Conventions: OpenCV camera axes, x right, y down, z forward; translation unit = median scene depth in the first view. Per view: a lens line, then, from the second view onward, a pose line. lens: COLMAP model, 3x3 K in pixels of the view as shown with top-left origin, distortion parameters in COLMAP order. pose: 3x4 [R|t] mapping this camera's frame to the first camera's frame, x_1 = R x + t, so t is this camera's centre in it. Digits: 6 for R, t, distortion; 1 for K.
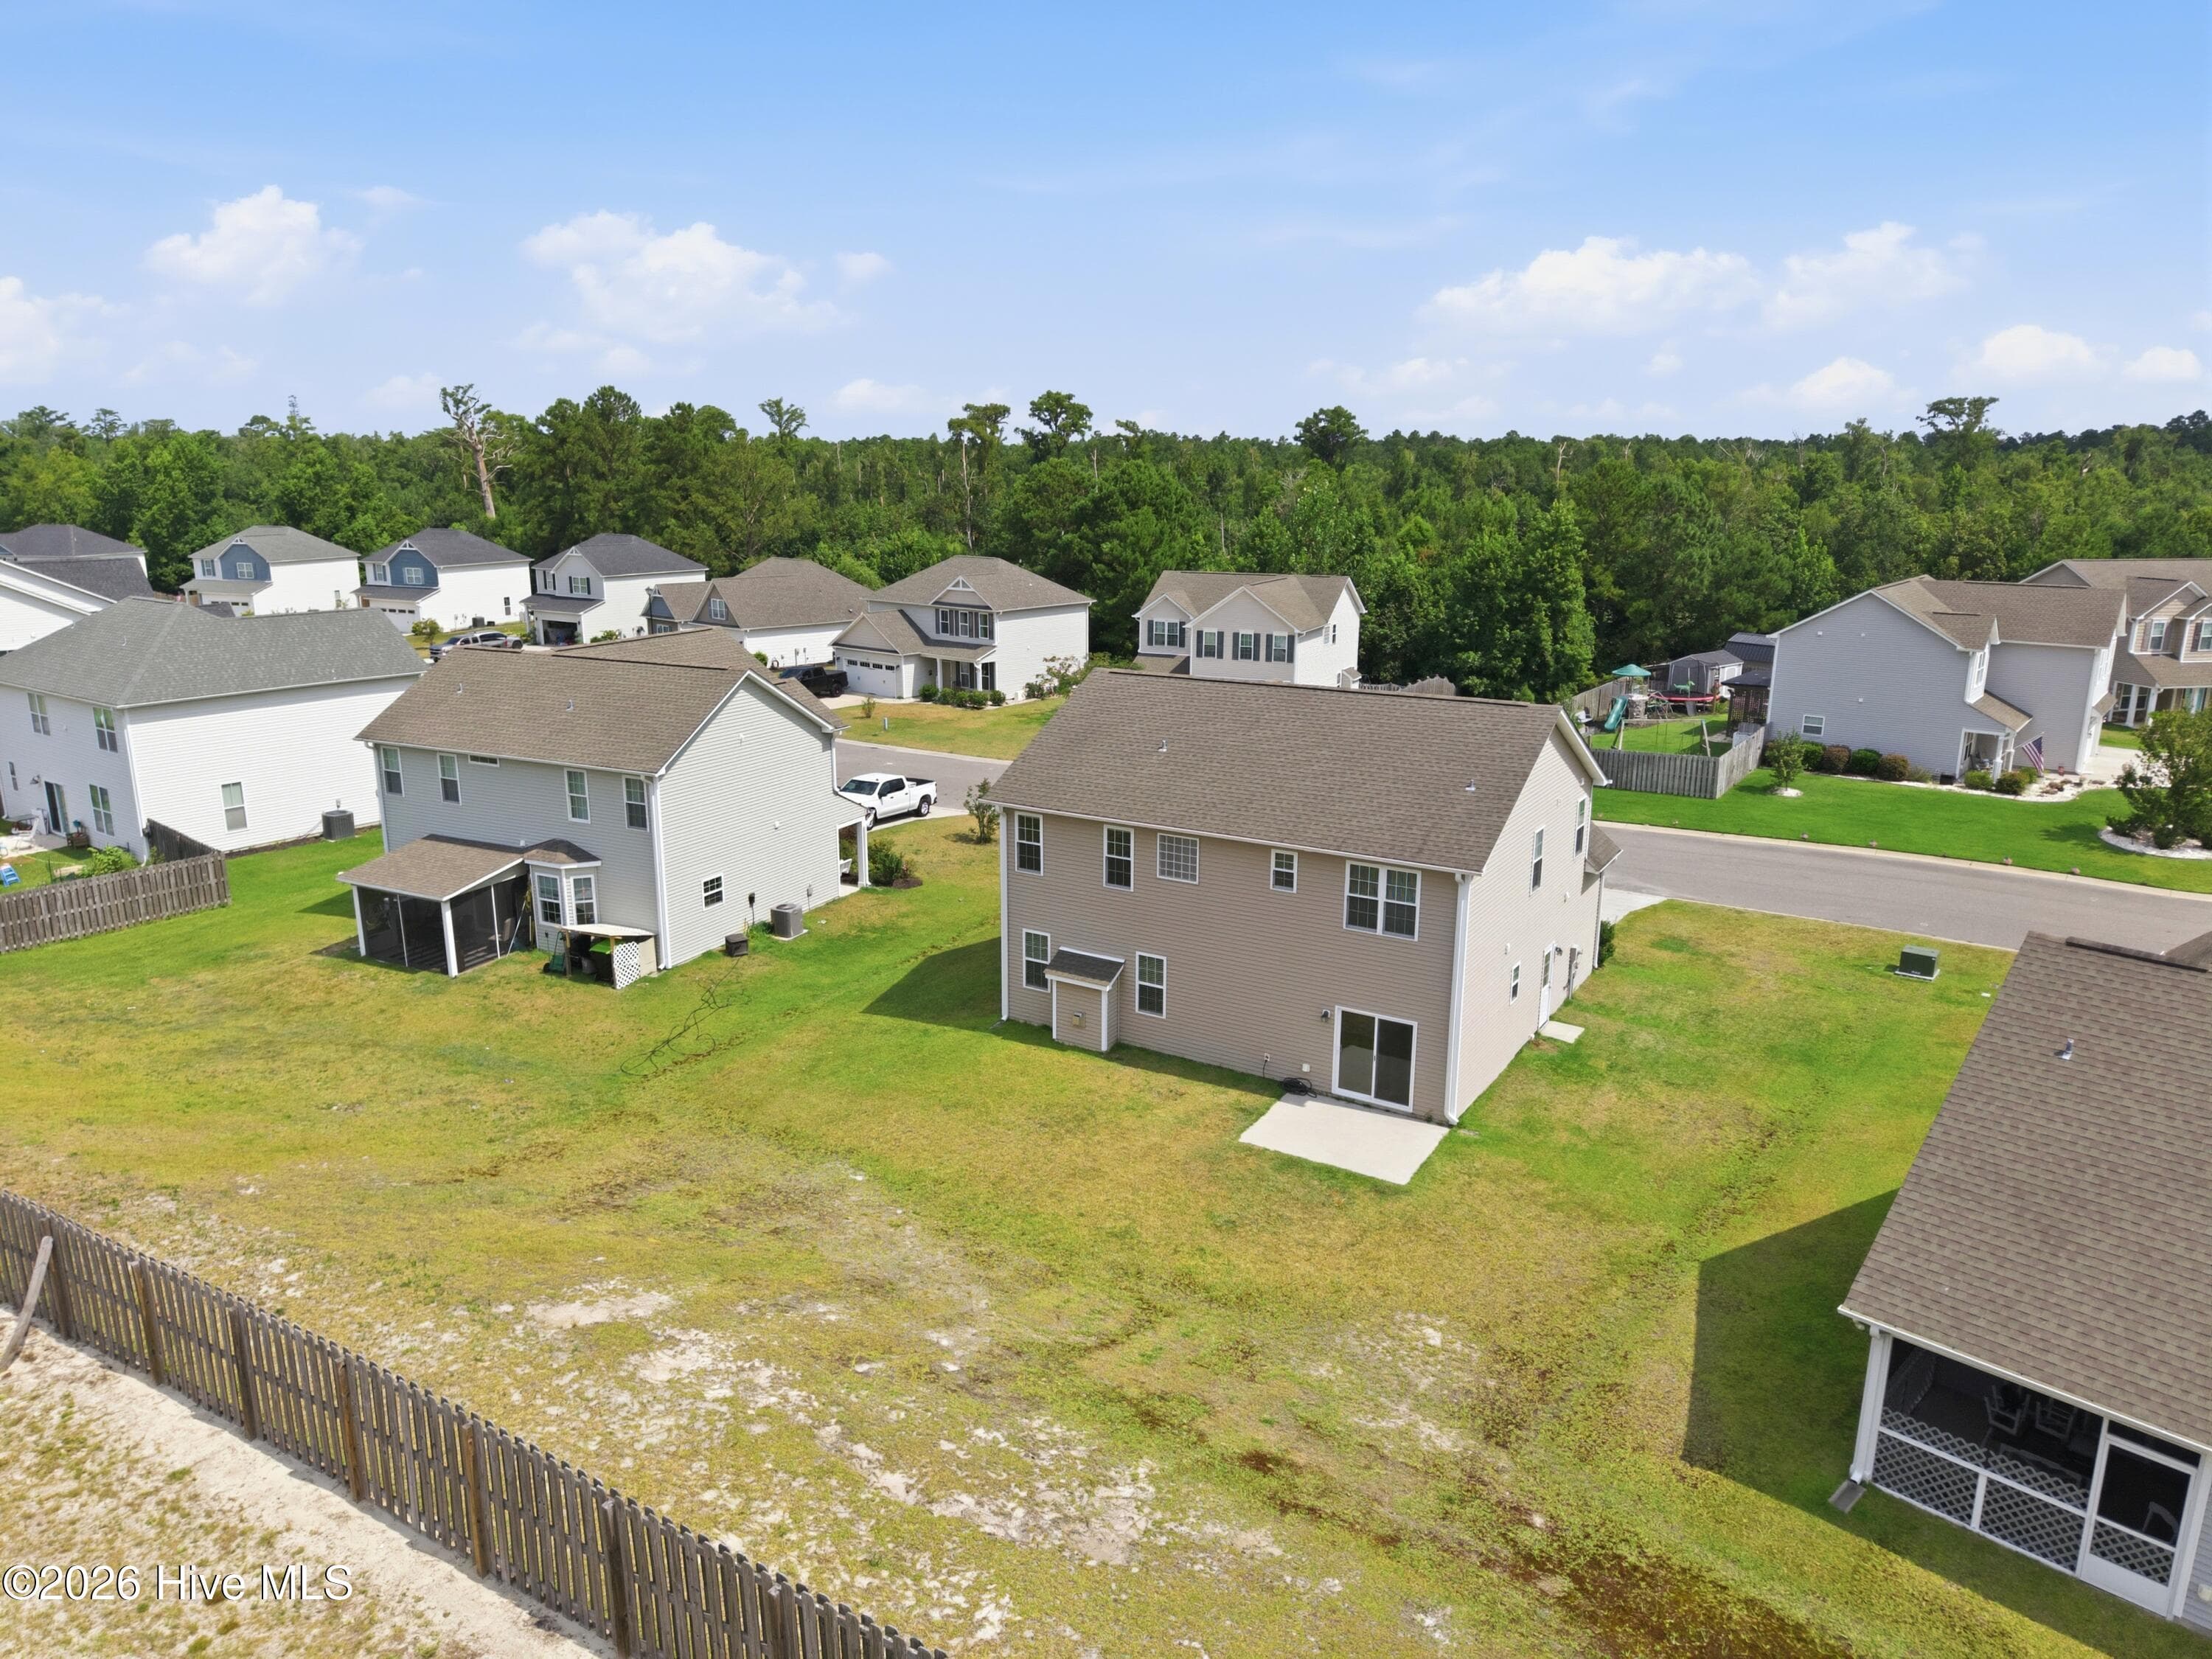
lens RADIAL K [[1474.1, 0, 1093.3], [0, 1474.1, 830.0], [0, 0, 1]] dist [0.046283, -0.062435]
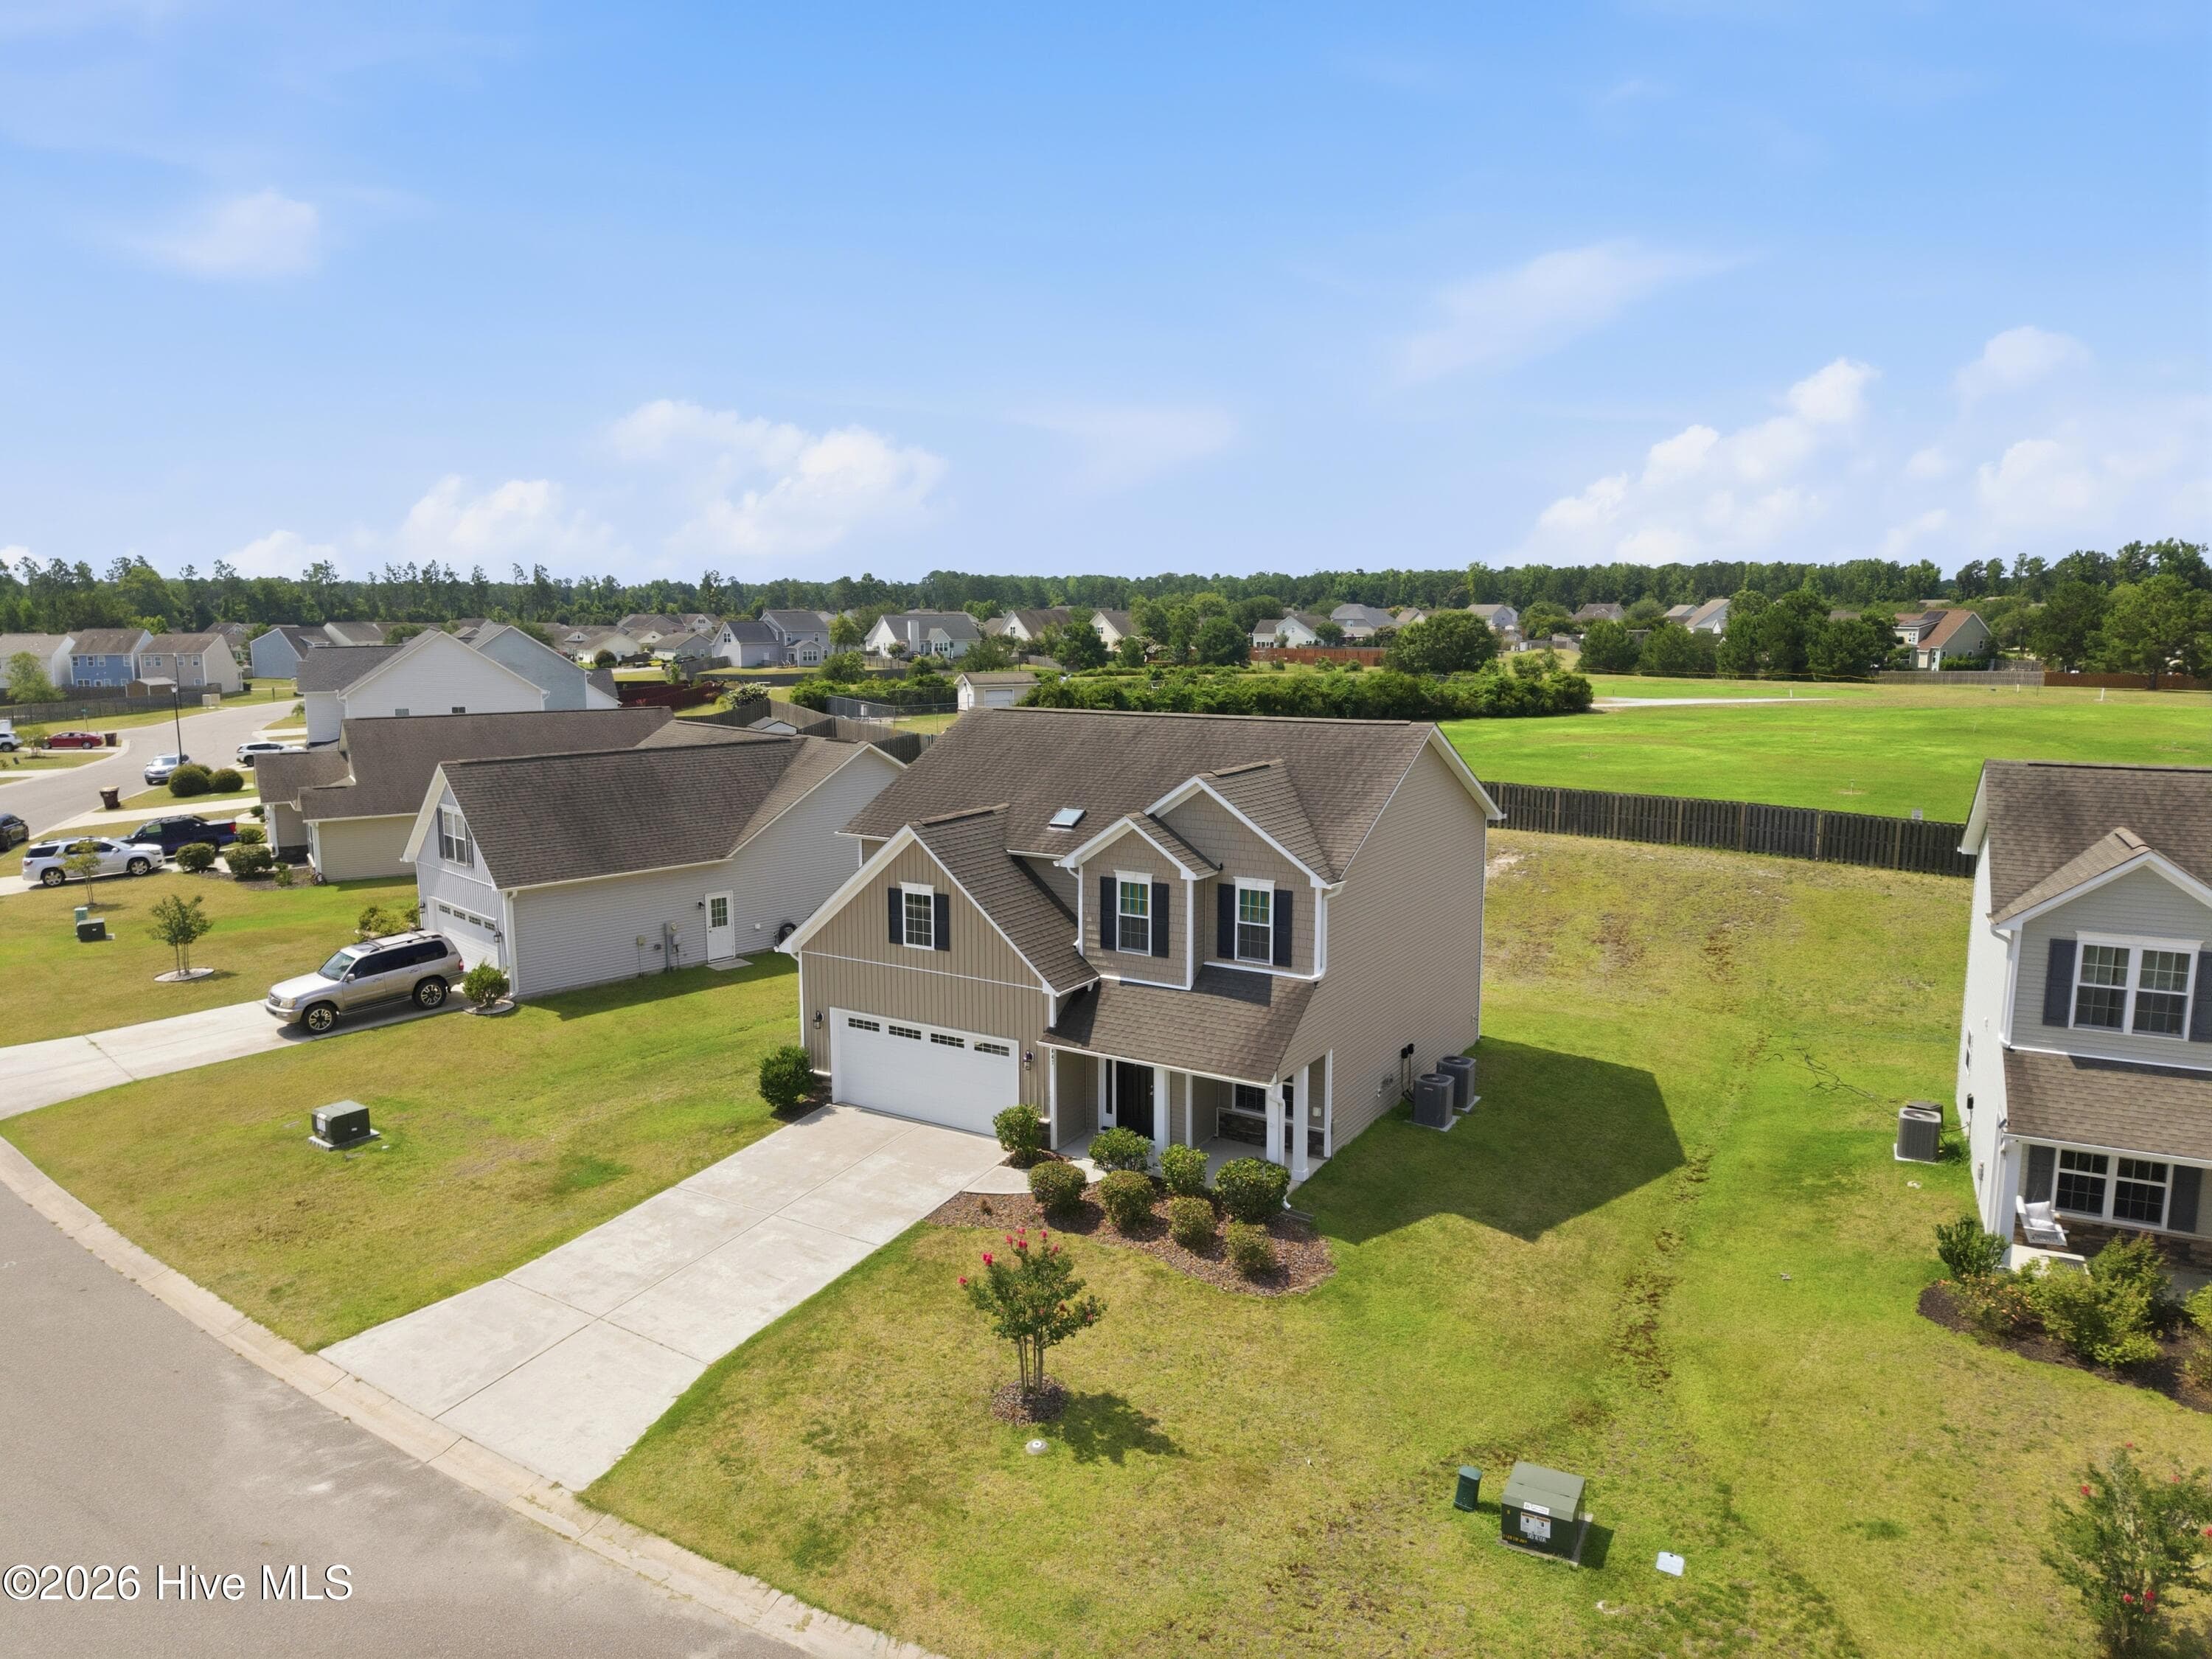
lens RADIAL K [[1474.1, 0, 1093.3], [0, 1474.1, 830.0], [0, 0, 1]] dist [0.046283, -0.062435]
pose [[-1.000000, 0.000930, -0.000212, 0.201216], [0.000777, 0.923588, 0.383385, -0.393528], [0.000552, 0.383385, -0.923589, 1.900089]]
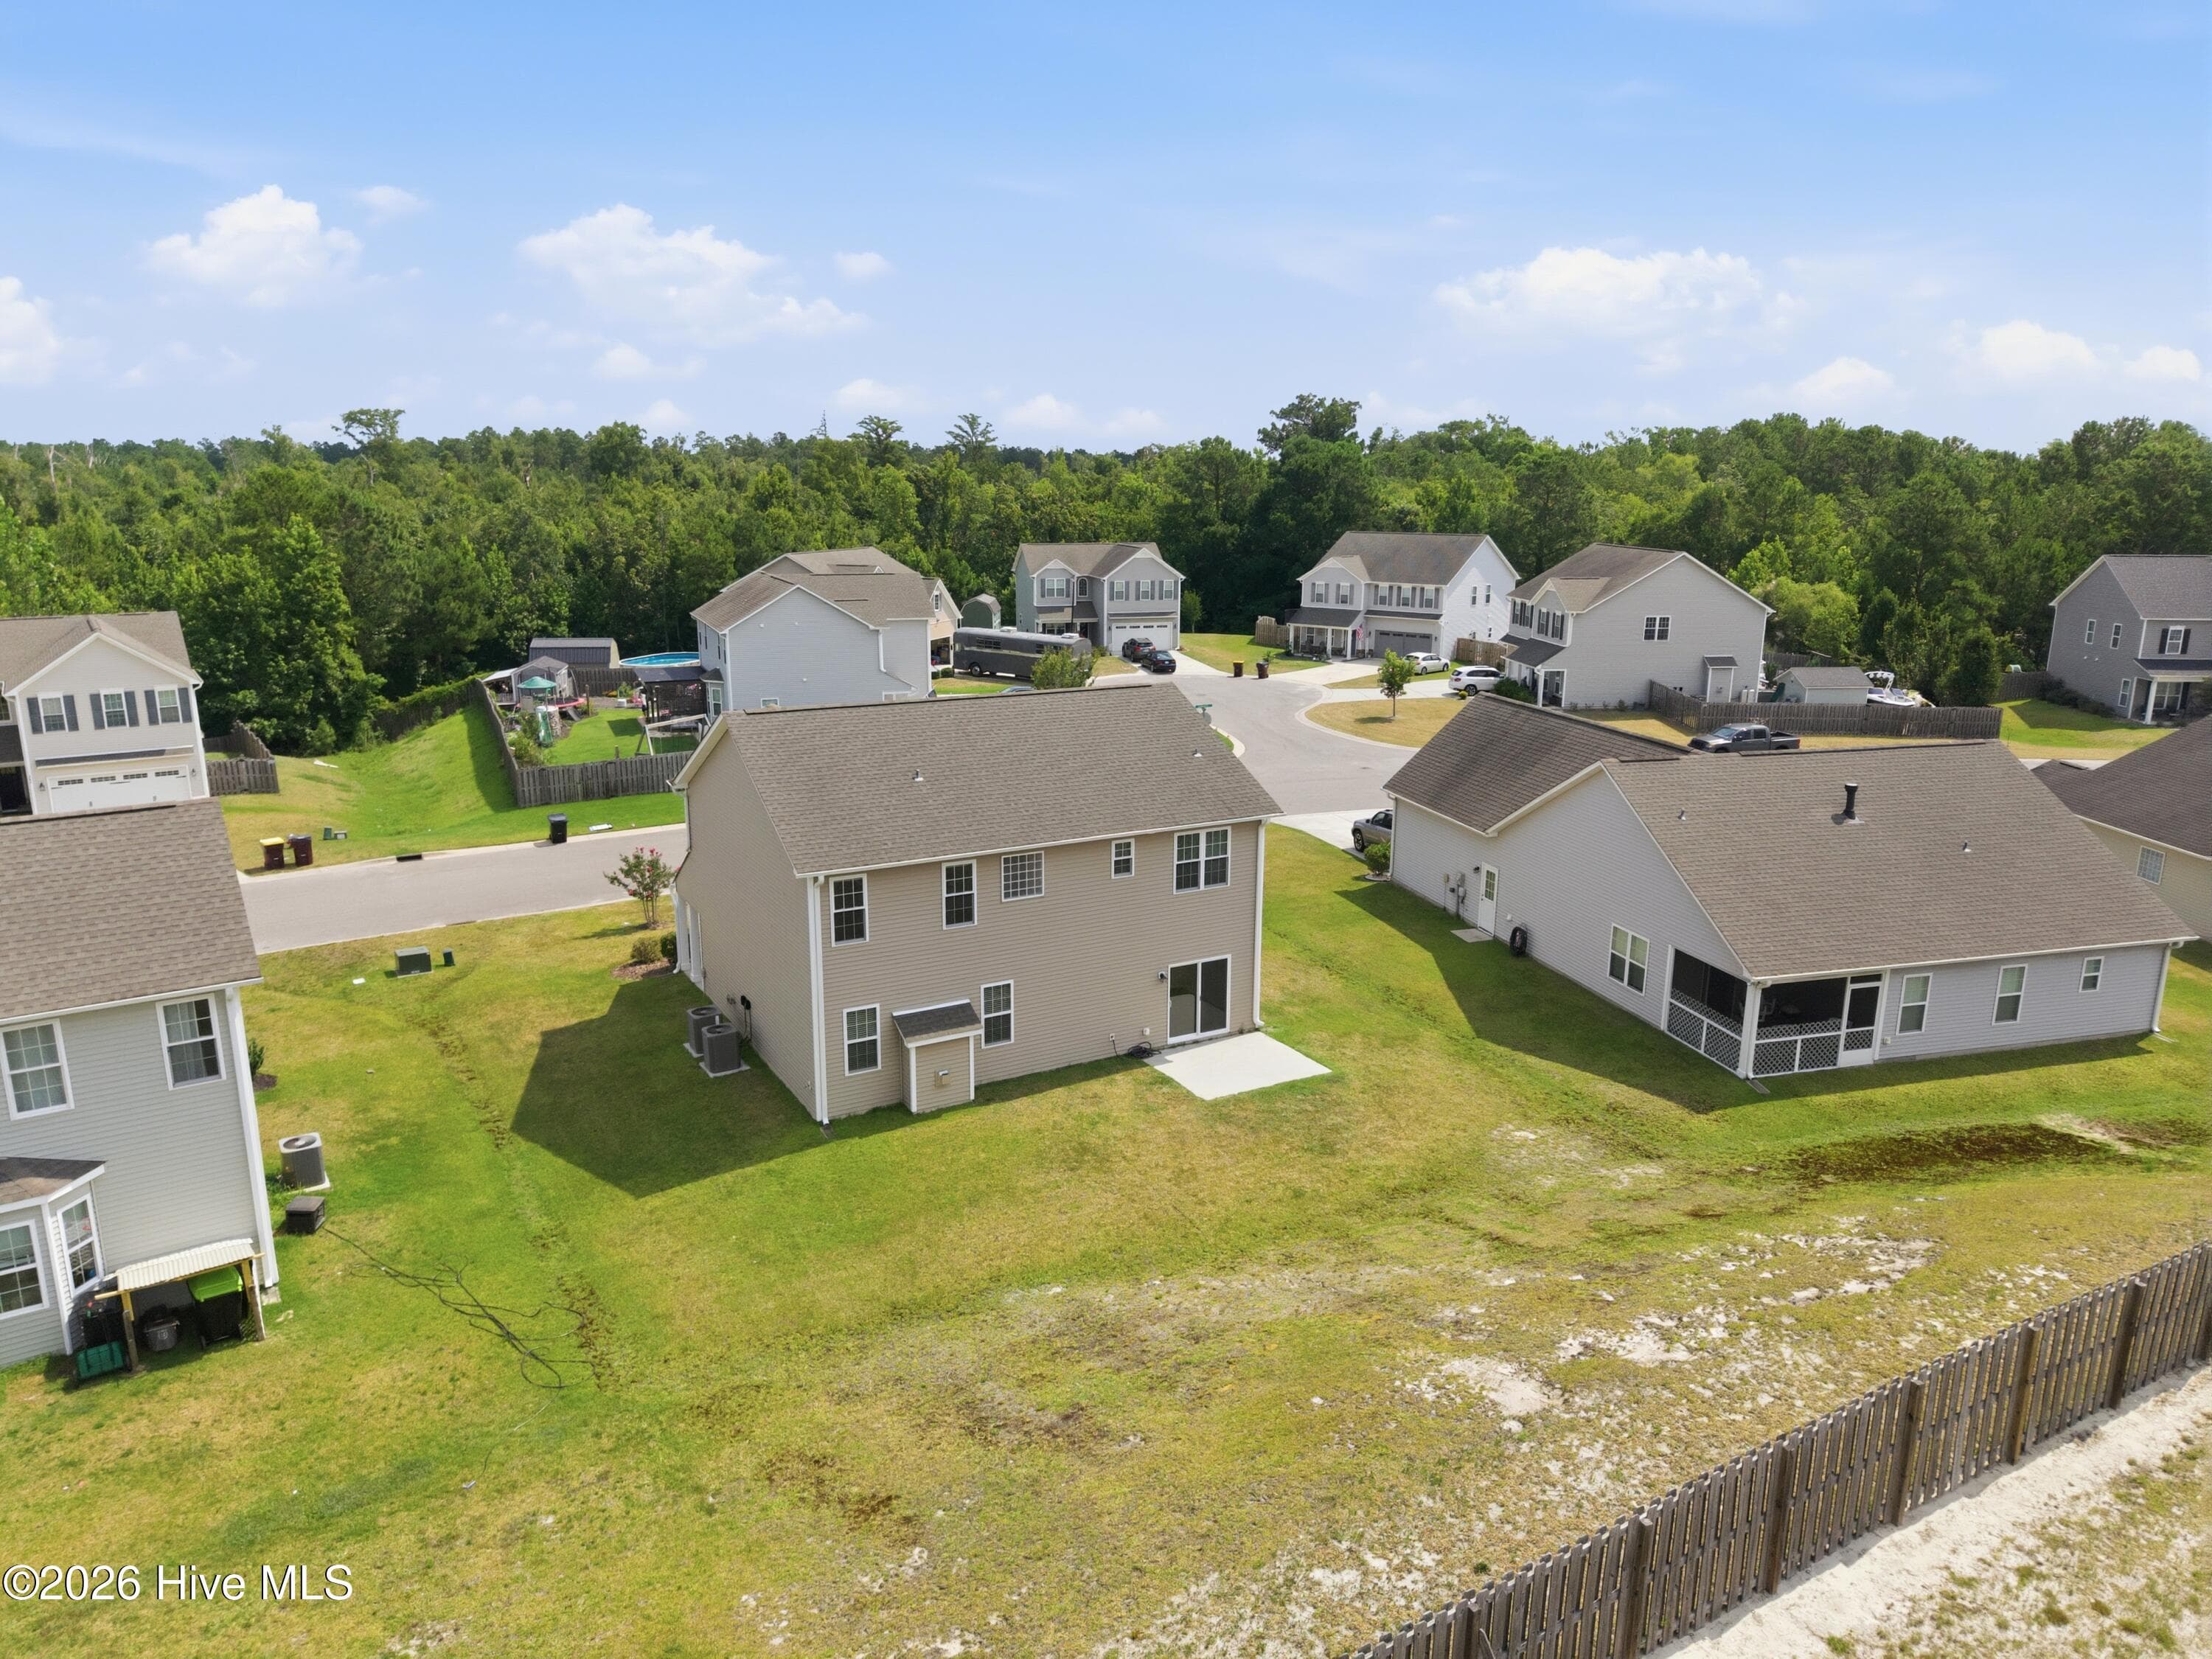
lens RADIAL K [[1474.1, 0, 1093.3], [0, 1474.1, 830.0], [0, 0, 1]] dist [0.046283, -0.062435]
pose [[0.487788, -0.203078, 0.849012, -0.691797], [0.207090, 0.971722, 0.113449, -0.104165], [-0.848043, 0.120483, 0.516050, 0.405242]]
